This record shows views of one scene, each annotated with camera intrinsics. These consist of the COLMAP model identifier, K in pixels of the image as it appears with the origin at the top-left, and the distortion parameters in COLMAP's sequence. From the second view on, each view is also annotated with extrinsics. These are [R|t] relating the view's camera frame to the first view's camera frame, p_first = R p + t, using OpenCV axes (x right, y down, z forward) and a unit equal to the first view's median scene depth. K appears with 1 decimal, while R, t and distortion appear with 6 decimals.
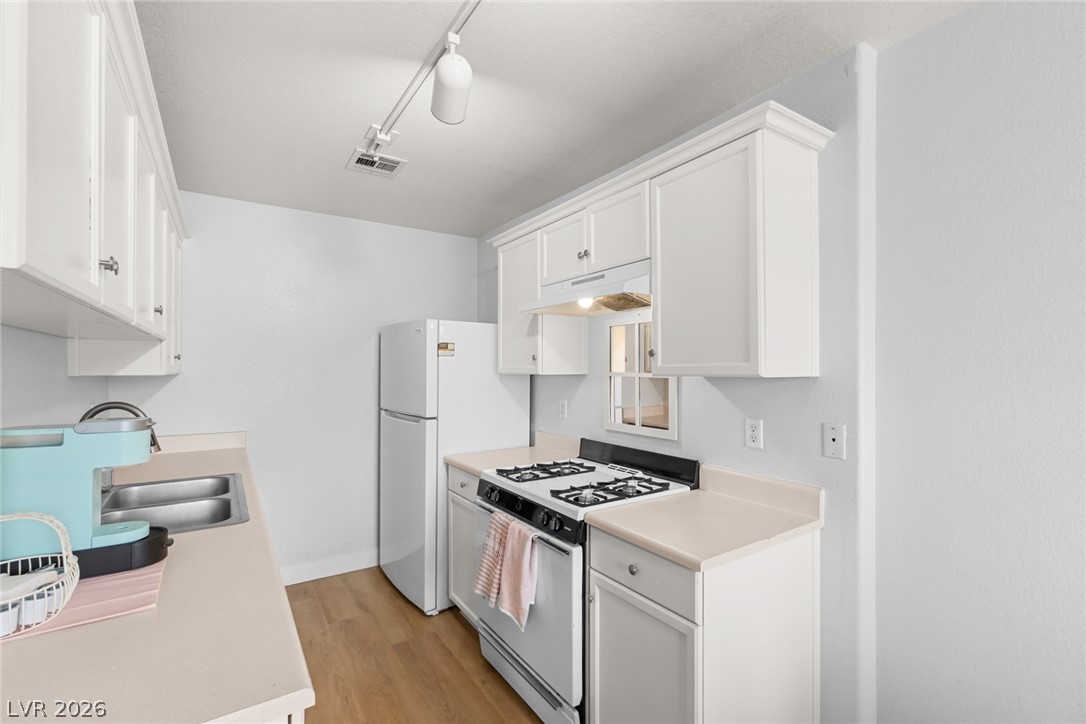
lens RADIAL K [[469.4, 0, 545.9], [0, 469.4, 366.4], [0, 0, 1]] dist [-0.002400, -0.000447]
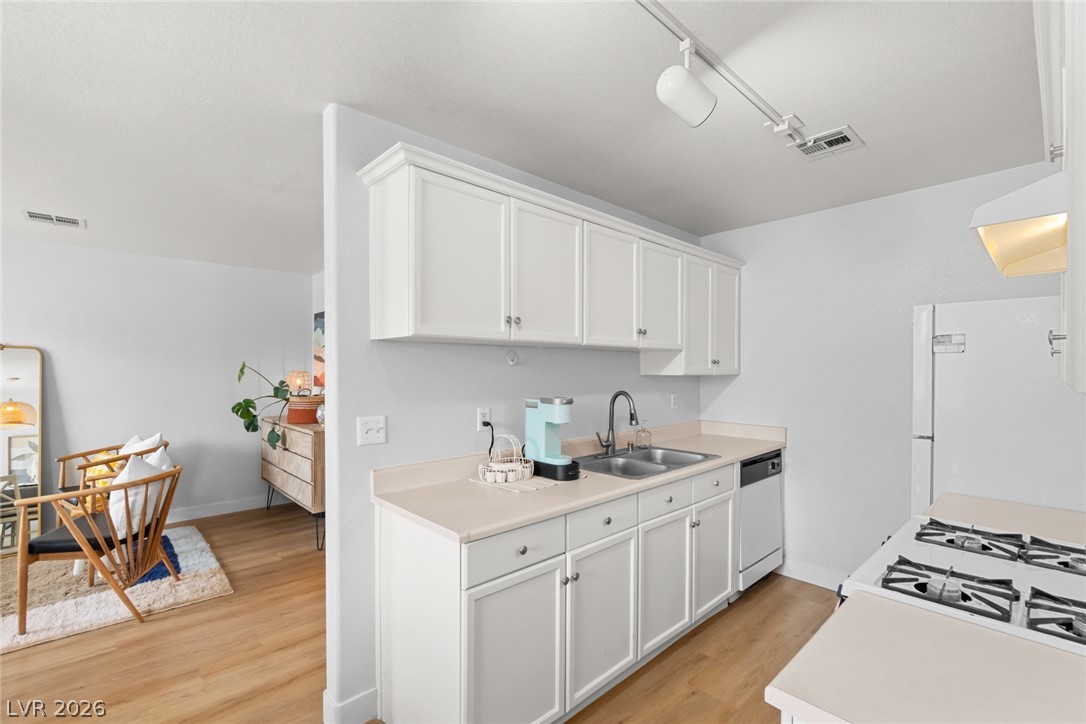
lens RADIAL K [[480.6, 0, 539.2], [0, 480.6, 369.3], [0, 0, 1]] dist [0.000726, -0.000022]
pose [[0.141183, -0.003517, -0.989977, 0.483571], [0.003137, 0.999990, -0.003105, 0.003545], [0.989979, -0.002667, 0.141192, 0.325928]]
